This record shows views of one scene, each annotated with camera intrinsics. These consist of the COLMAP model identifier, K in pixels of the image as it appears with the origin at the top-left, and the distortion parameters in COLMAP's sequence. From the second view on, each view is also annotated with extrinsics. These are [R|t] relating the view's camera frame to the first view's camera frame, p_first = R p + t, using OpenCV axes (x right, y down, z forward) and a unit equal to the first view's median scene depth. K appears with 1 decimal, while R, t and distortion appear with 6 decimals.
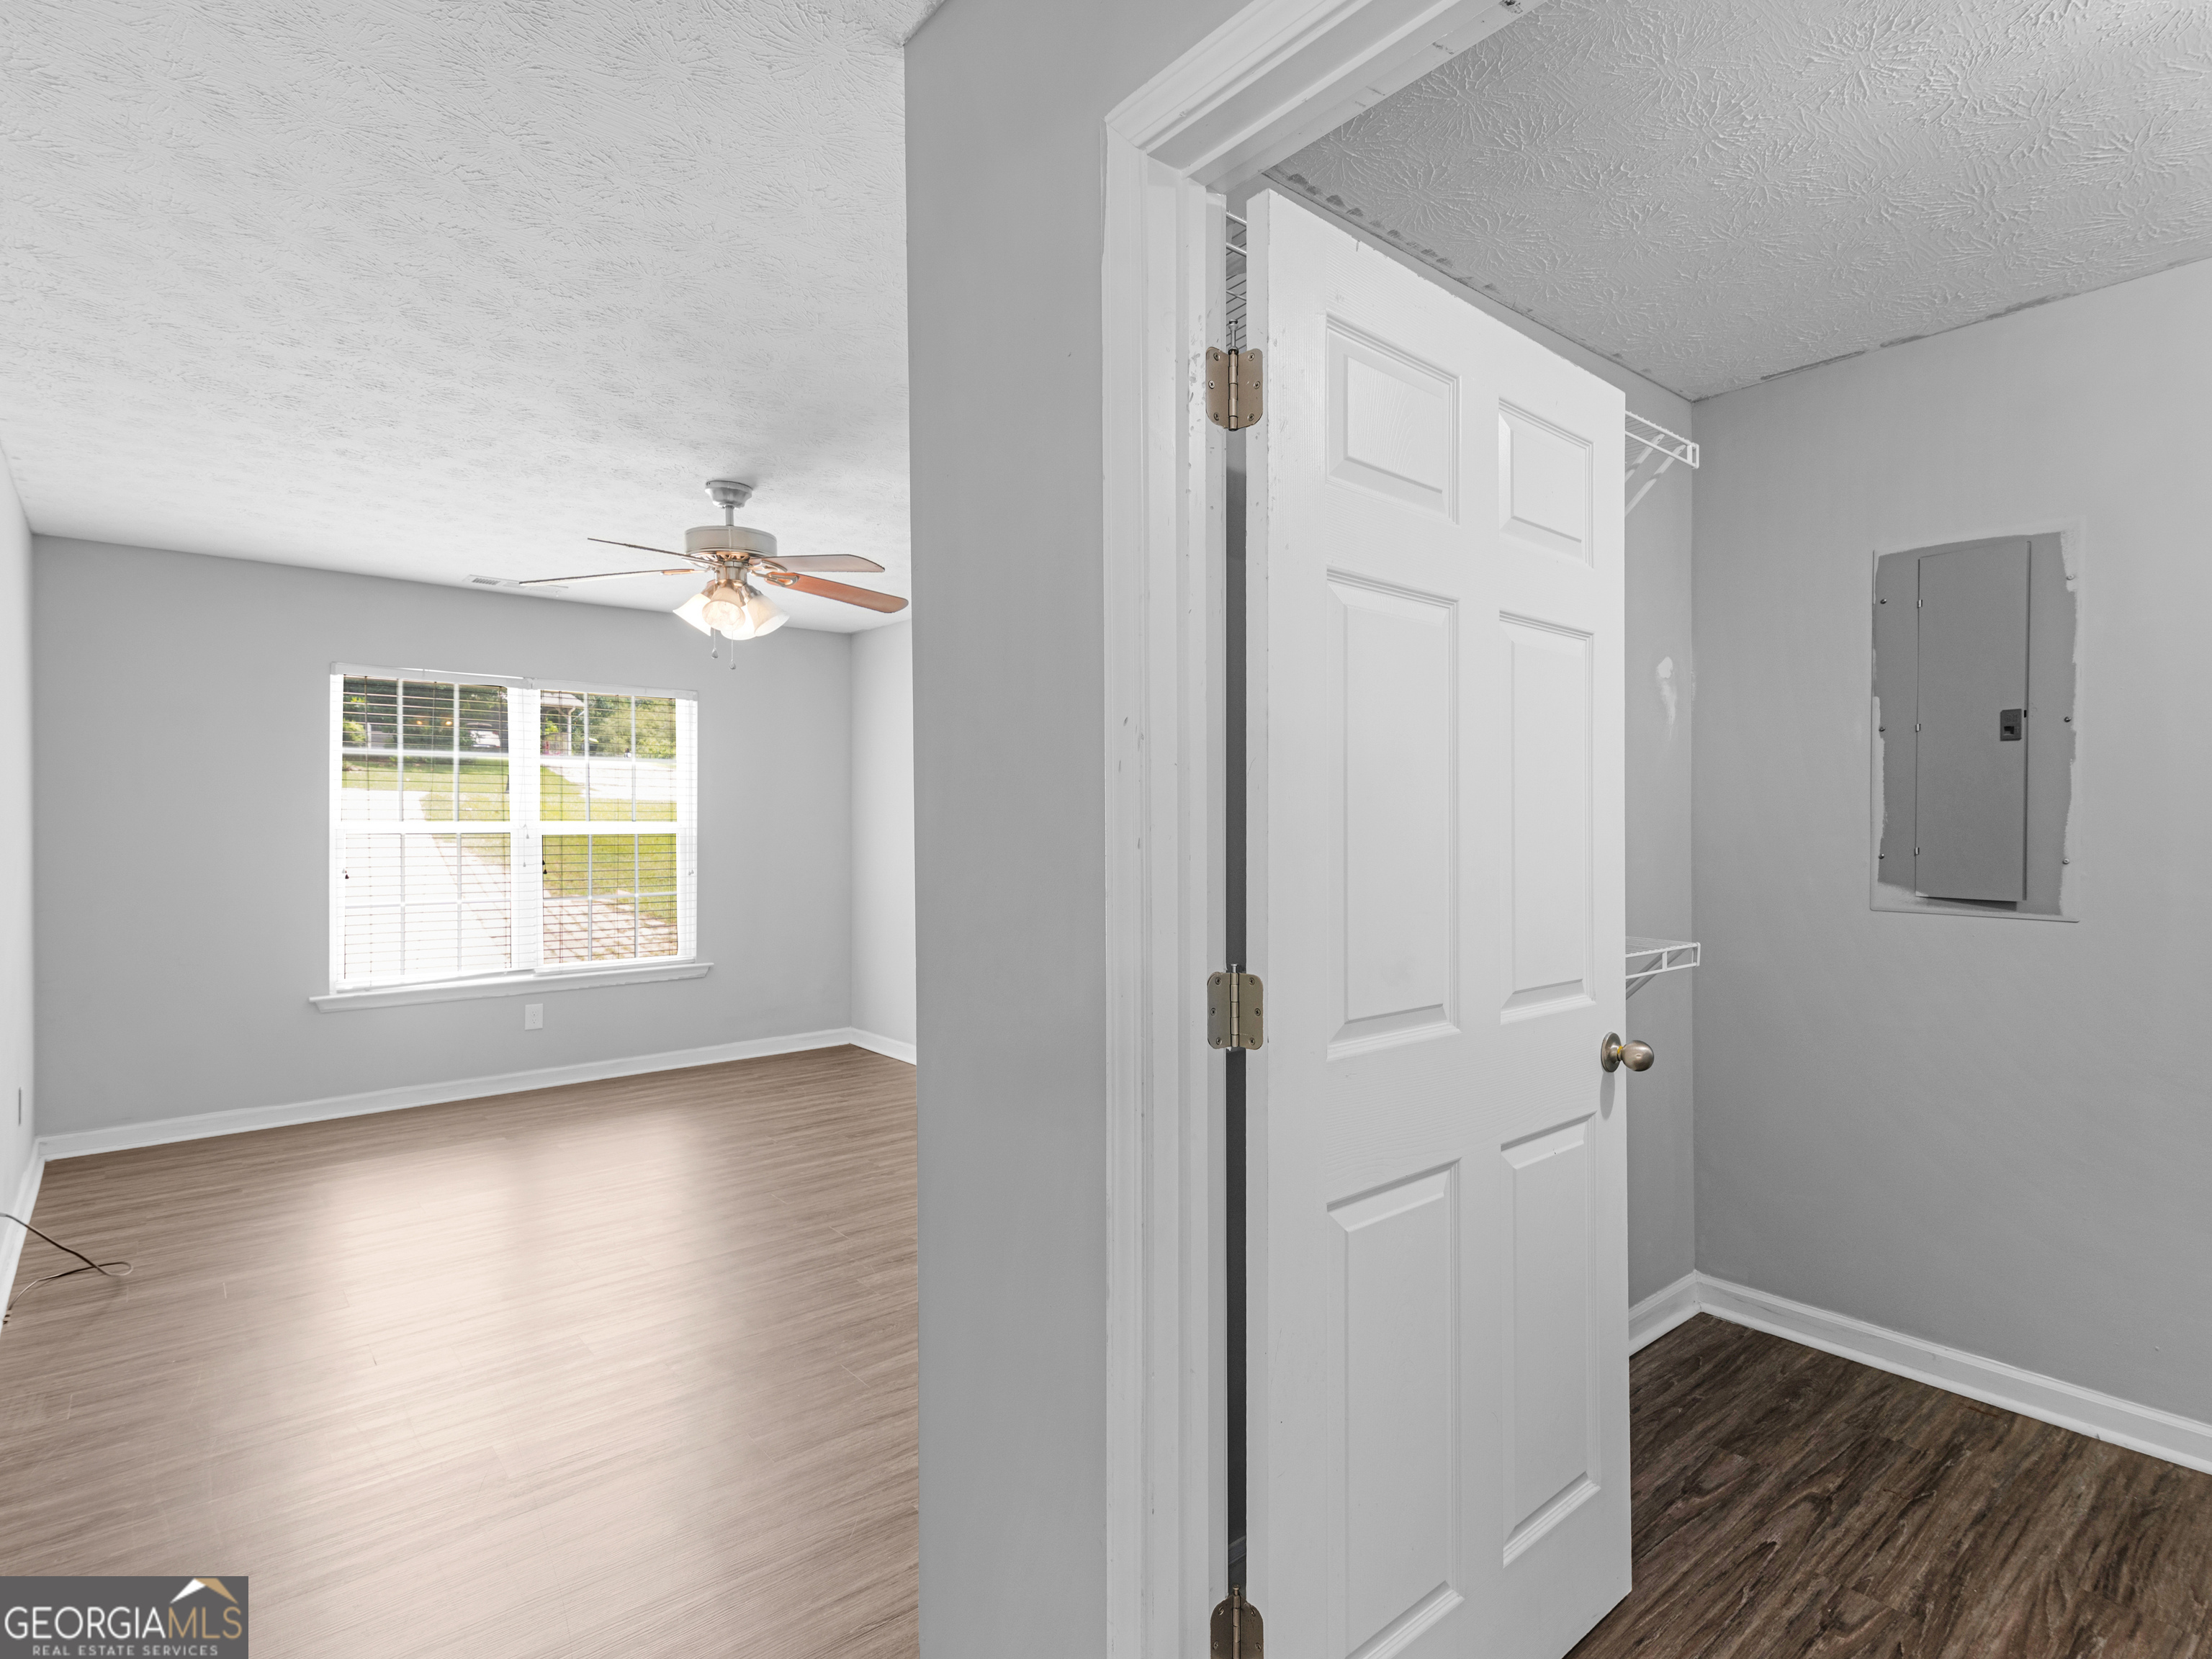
lens RADIAL K [[1108.1, 0, 972.8], [0, 1108.1, 827.5], [0, 0, 1]] dist [0.005383, 0.000450]
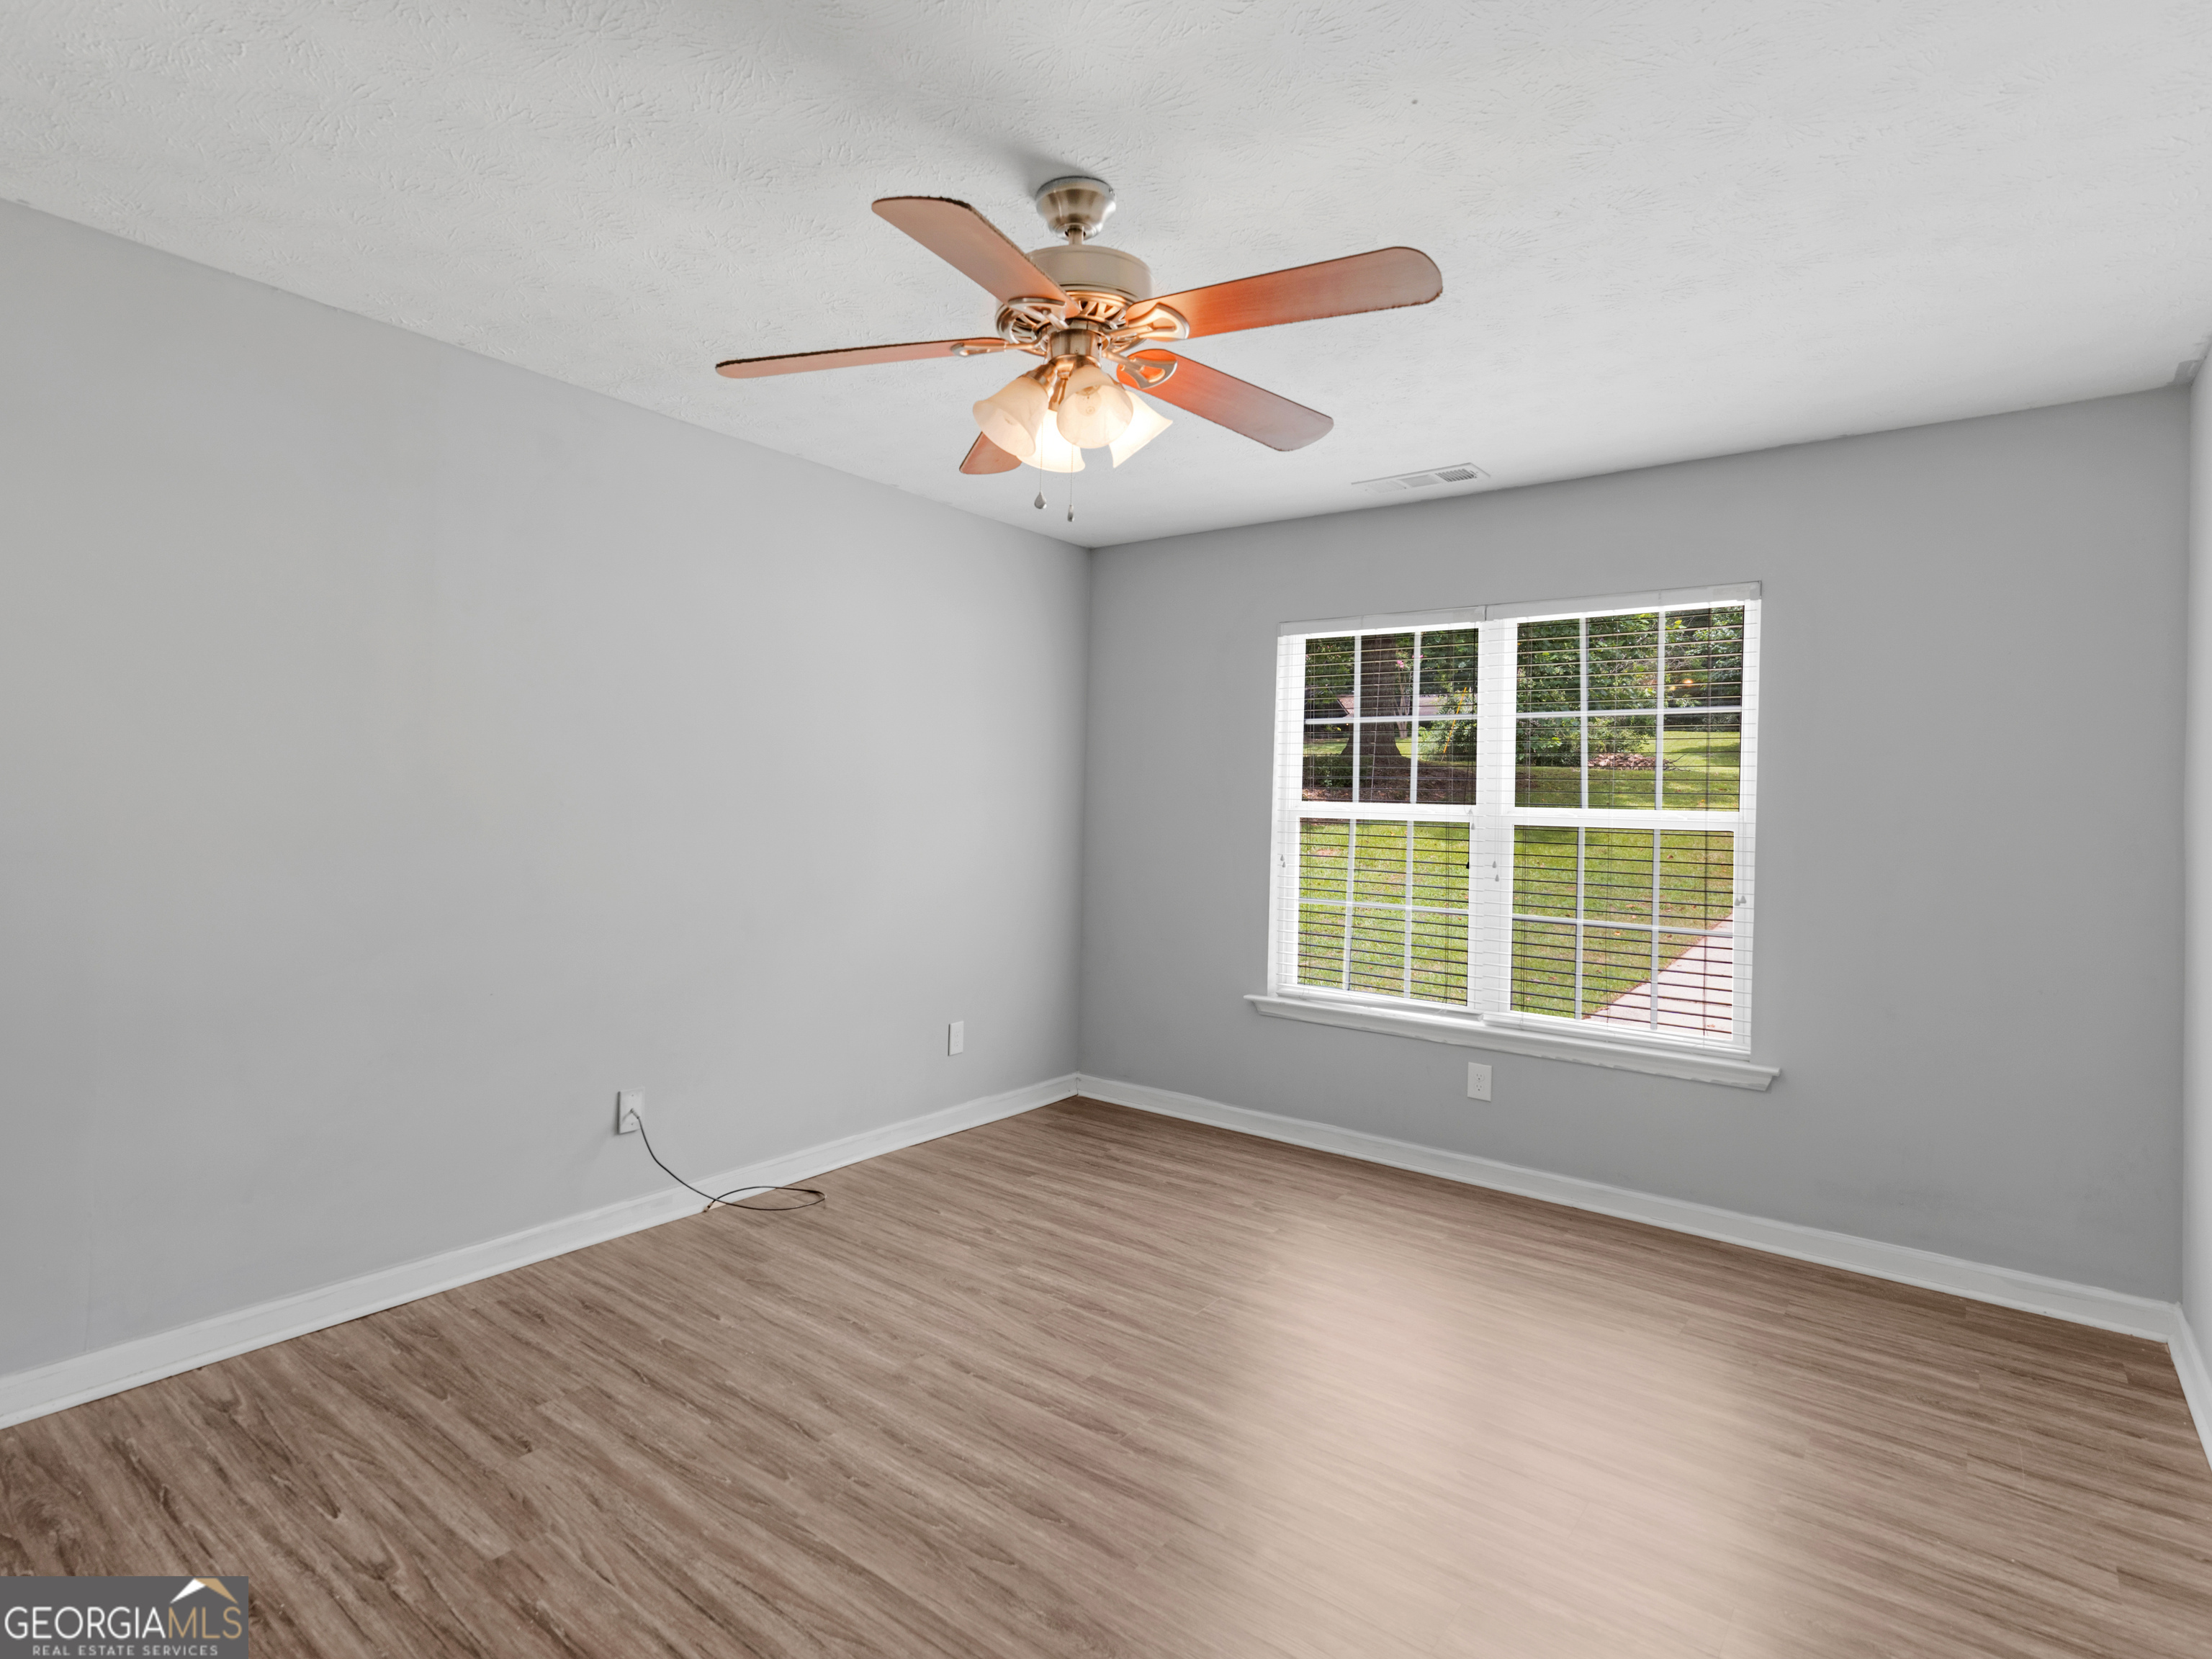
lens RADIAL K [[1093.4, 0, 1093.2], [0, 1093.4, 791.8], [0, 0, 1]] dist [0.003410, 0.000569]
pose [[0.297038, 0.001817, -0.954864, 0.306453], [-0.026515, 0.999628, -0.006346, -0.005291], [0.954497, 0.027203, 0.296976, 0.858960]]
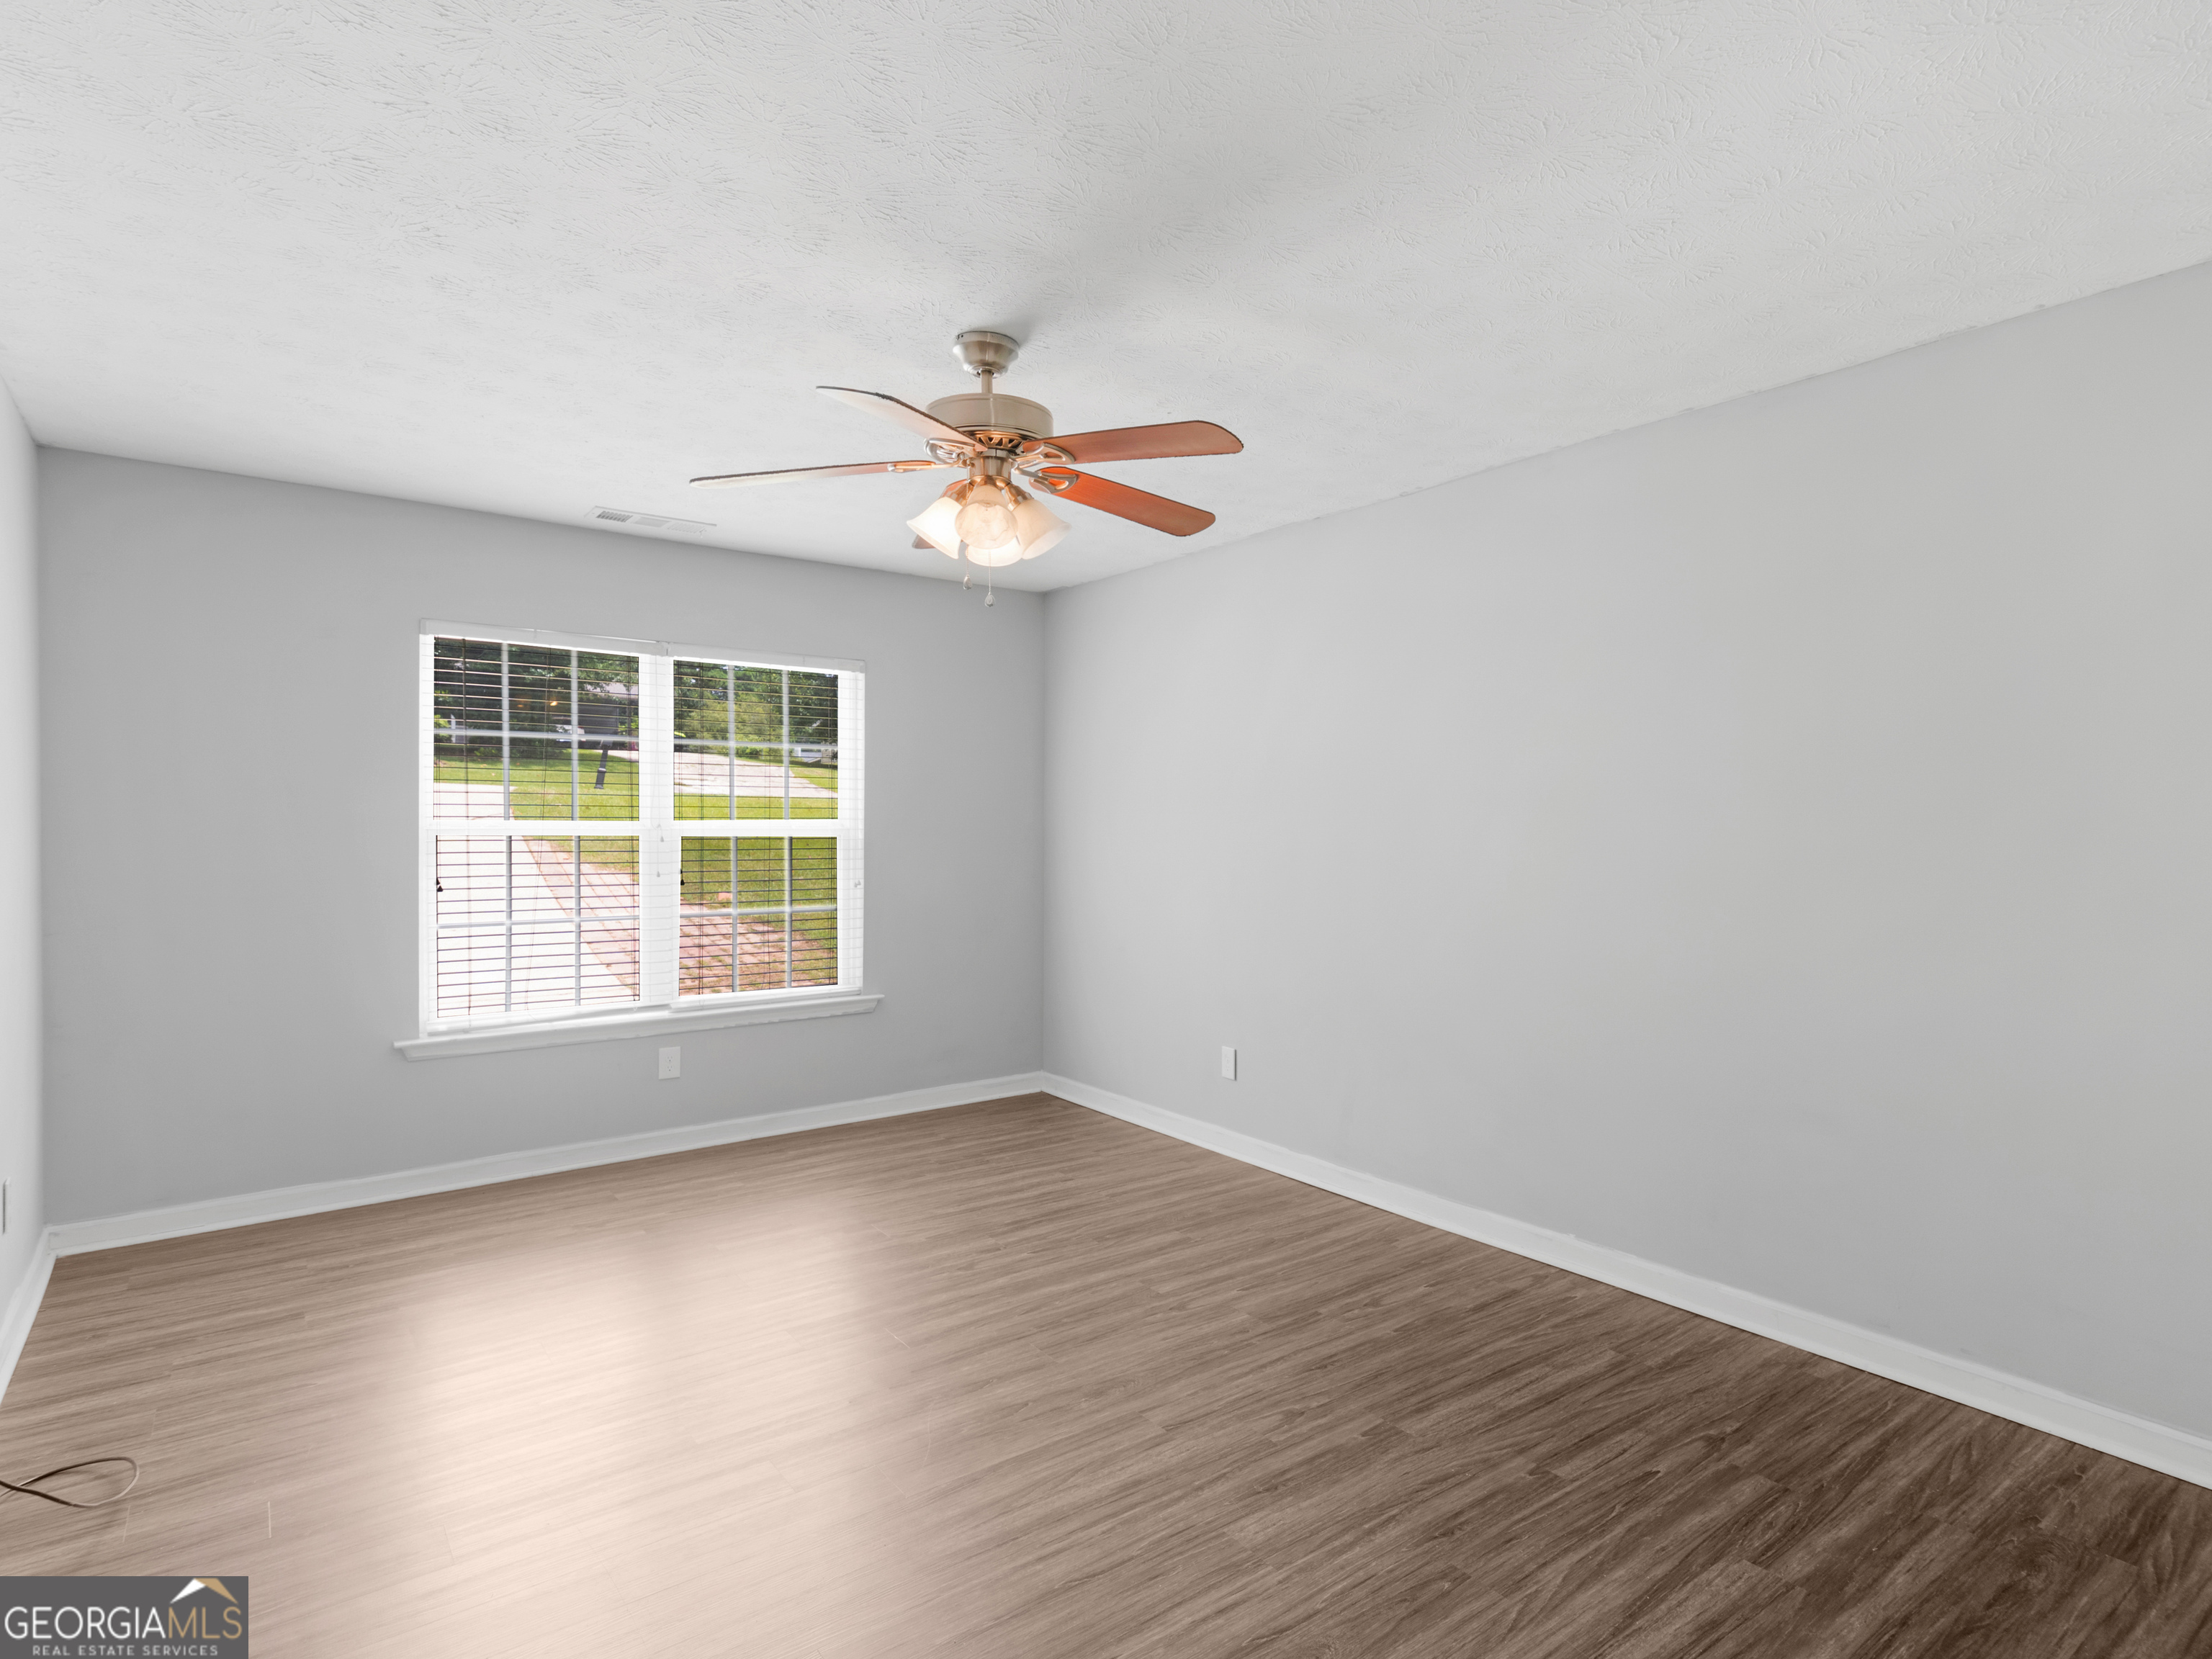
lens RADIAL K [[1135.2, 0, 1036.2], [0, 1135.2, 836.2], [0, 0, 1]] dist [0.010125, -0.000382]
pose [[0.999678, 0.004215, -0.025037, -0.170408], [-0.003976, 0.999946, 0.009610, -0.004568], [0.025076, -0.009507, 0.999640, 0.285354]]
